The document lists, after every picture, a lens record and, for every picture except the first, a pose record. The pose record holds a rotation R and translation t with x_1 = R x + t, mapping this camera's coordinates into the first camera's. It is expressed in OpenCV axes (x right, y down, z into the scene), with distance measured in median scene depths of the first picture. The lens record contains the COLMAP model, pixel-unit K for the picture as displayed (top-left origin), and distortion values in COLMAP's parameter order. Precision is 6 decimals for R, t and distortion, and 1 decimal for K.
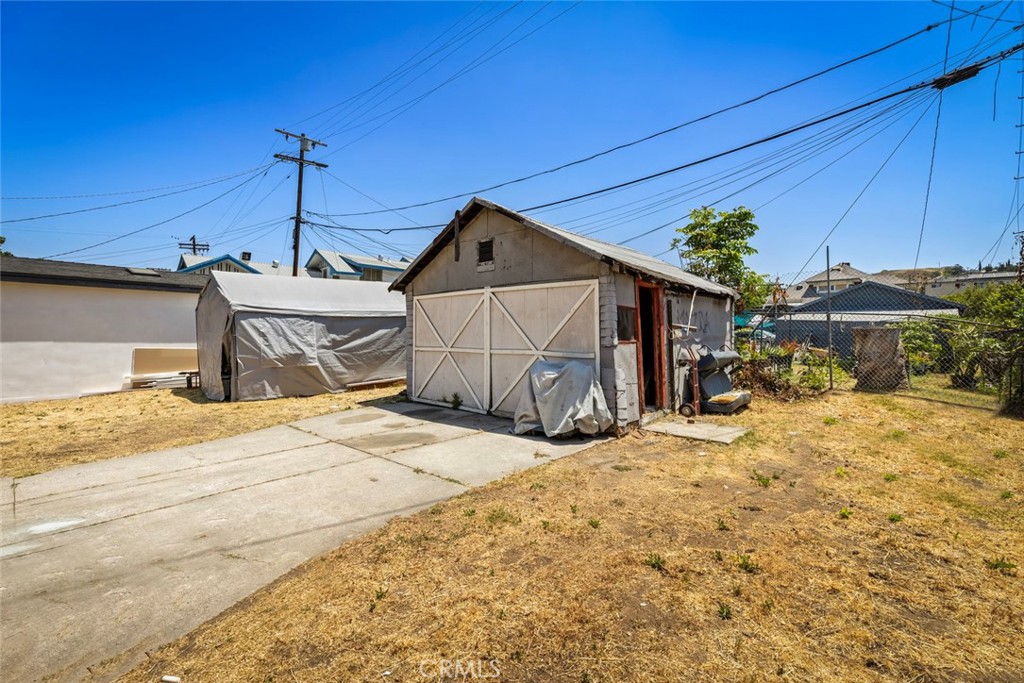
lens RADIAL K [[457.3, 0, 515.8], [0, 457.3, 335.8], [0, 0, 1]] dist [0.005780, -0.000190]
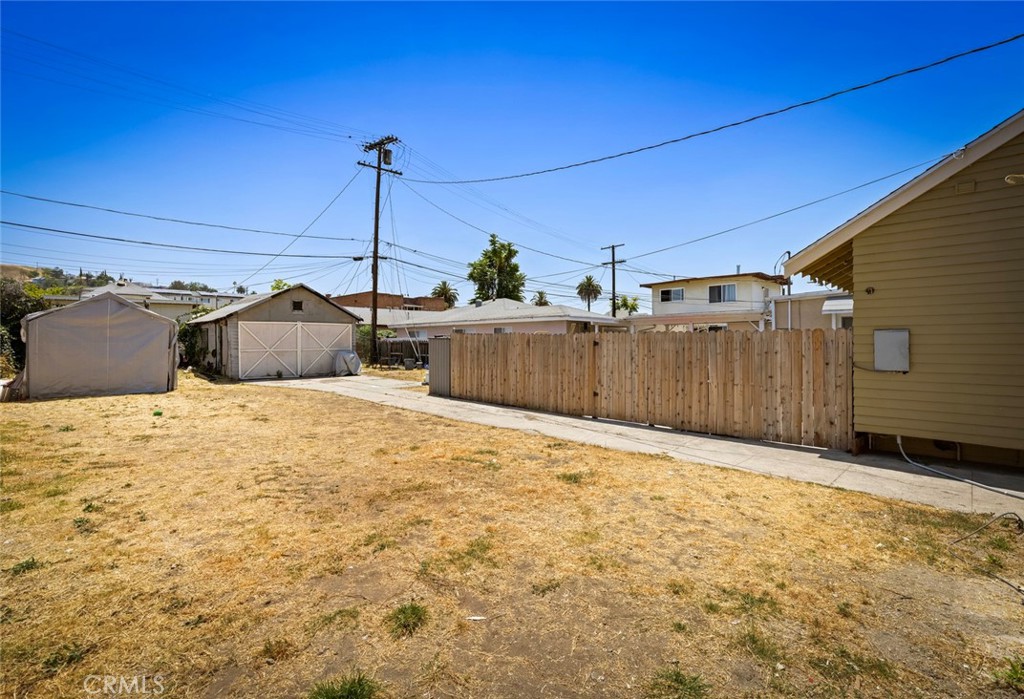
lens RADIAL K [[473.1, 0, 497.8], [0, 473.1, 340.9], [0, 0, 1]] dist [0.001845, 0.000224]
pose [[0.042112, -0.008009, 0.999081, -2.377761], [0.002482, 0.999966, 0.007912, -0.025454], [-0.999110, 0.002146, 0.042131, -0.092219]]
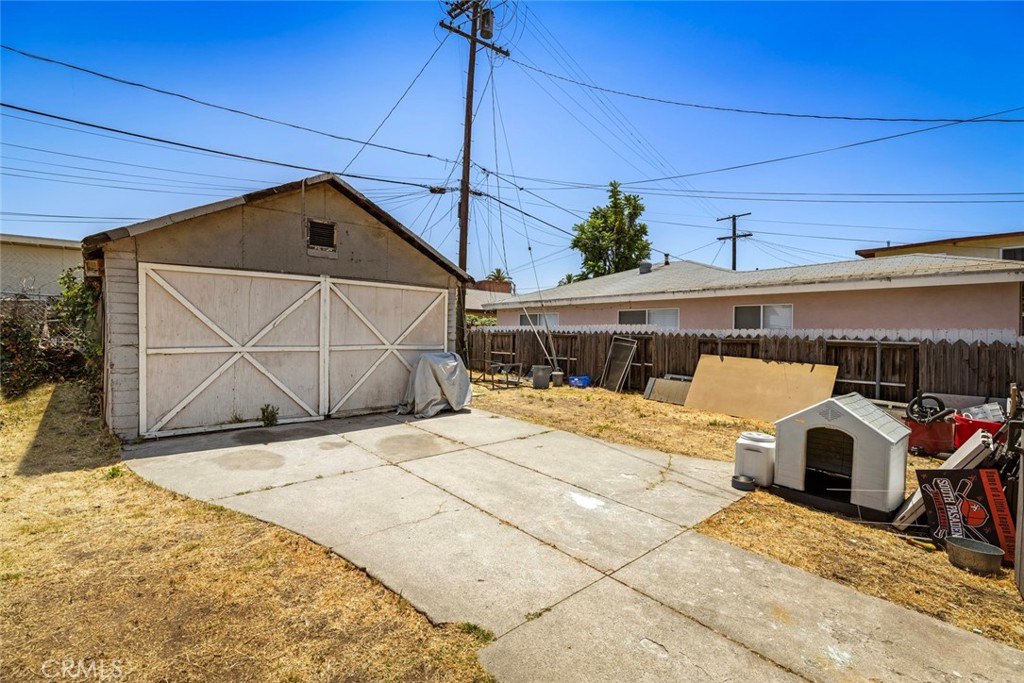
lens RADIAL K [[457.3, 0, 515.8], [0, 457.3, 335.8], [0, 0, 1]] dist [0.005780, -0.000190]
pose [[0.087110, -0.013316, 0.996110, -0.910359], [-0.013497, 0.999803, 0.014546, -0.008685], [-0.996107, -0.014711, 0.086913, 0.551783]]
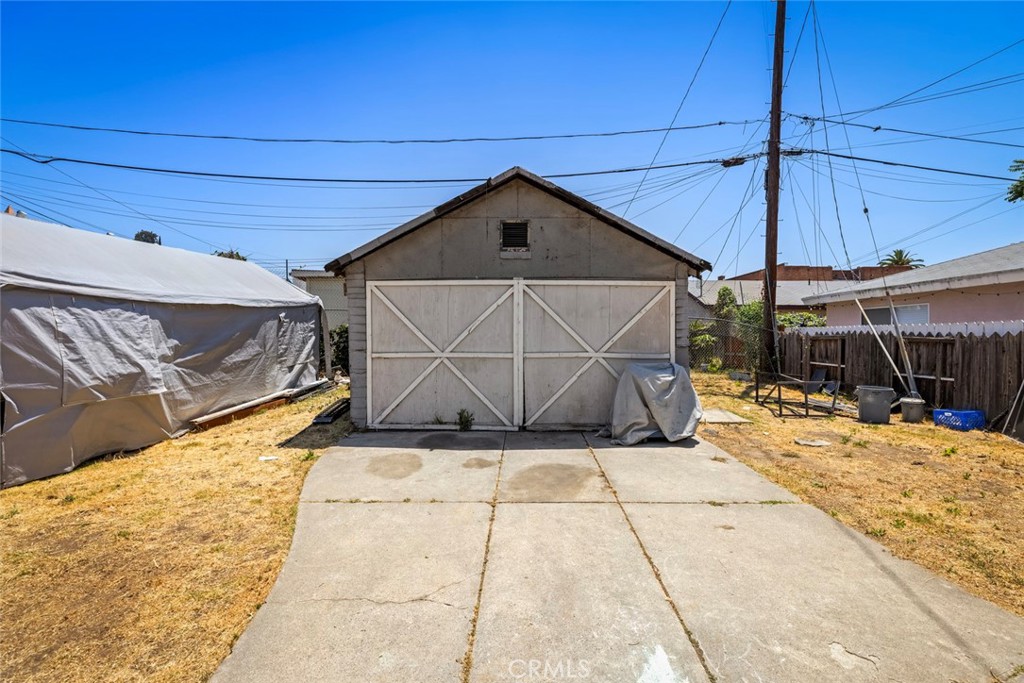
lens RADIAL K [[457.3, 0, 515.8], [0, 457.3, 335.8], [0, 0, 1]] dist [0.005780, -0.000190]
pose [[0.741660, -0.008957, 0.670717, -0.622782], [0.002574, 0.999941, 0.010507, -0.010461], [-0.670772, -0.006067, 0.741639, 0.383983]]
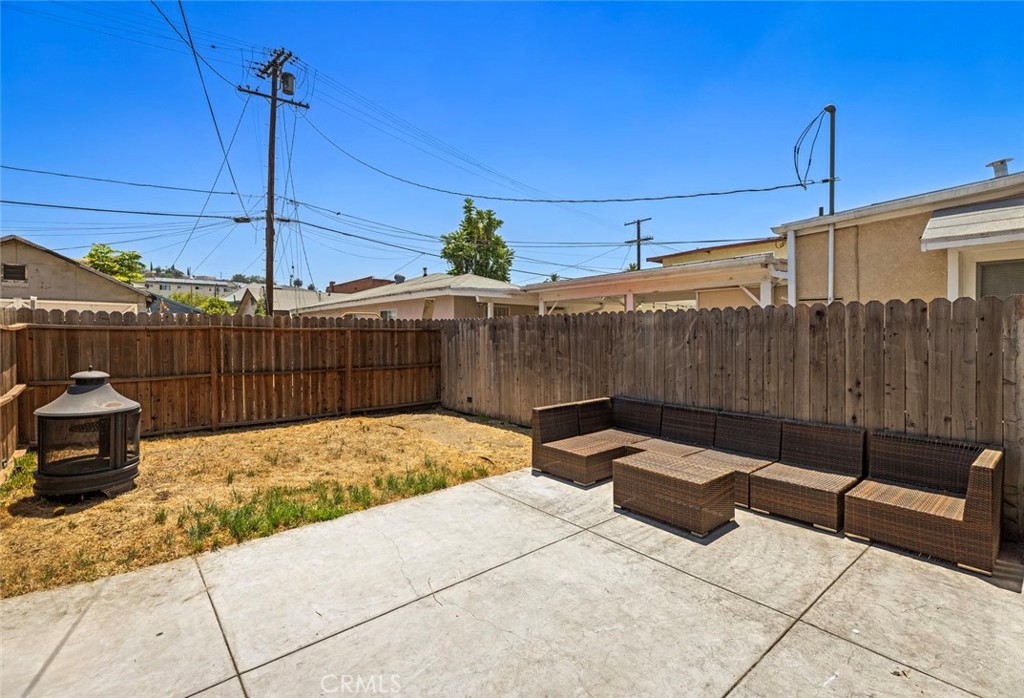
lens RADIAL K [[469.6, 0, 523.6], [0, 469.6, 339.9], [0, 0, 1]] dist [0.001985, 0.000862]
pose [[0.108830, -0.021541, 0.993827, -1.340378], [-0.000272, 0.999764, 0.021700, -0.009345], [-0.994060, -0.002632, 0.108798, -0.713399]]
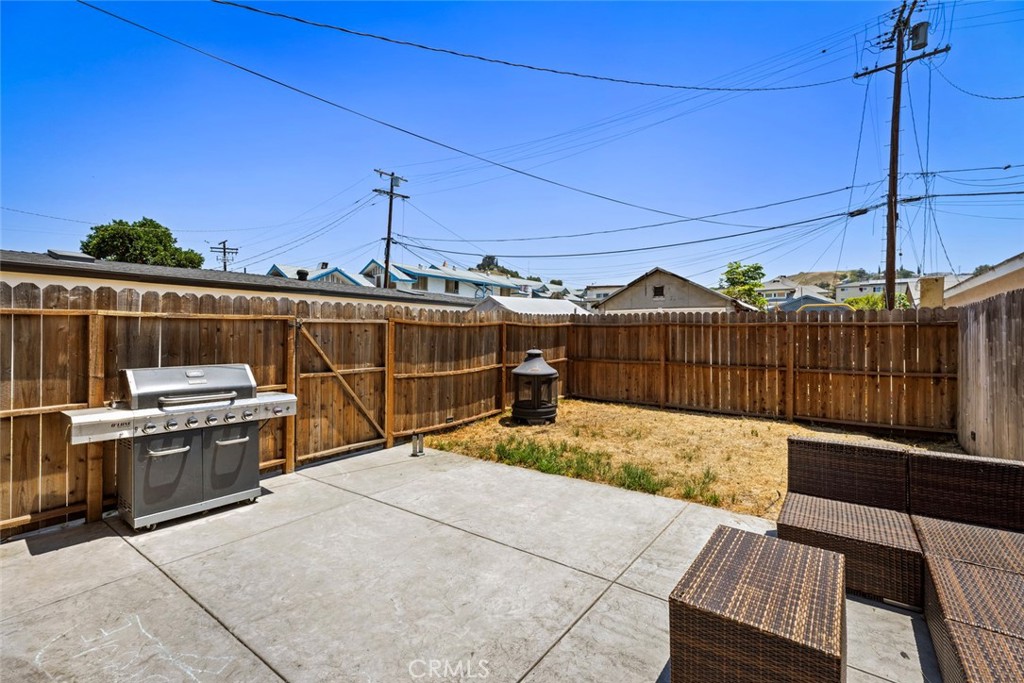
lens RADIAL K [[455.6, 0, 511.3], [0, 455.6, 335.4], [0, 0, 1]] dist [0.001378, -0.000012]
pose [[0.993842, -0.001847, 0.110790, -0.989151], [0.001050, 0.999973, 0.007252, 0.005388], [-0.110800, -0.007091, 0.993817, -1.043370]]
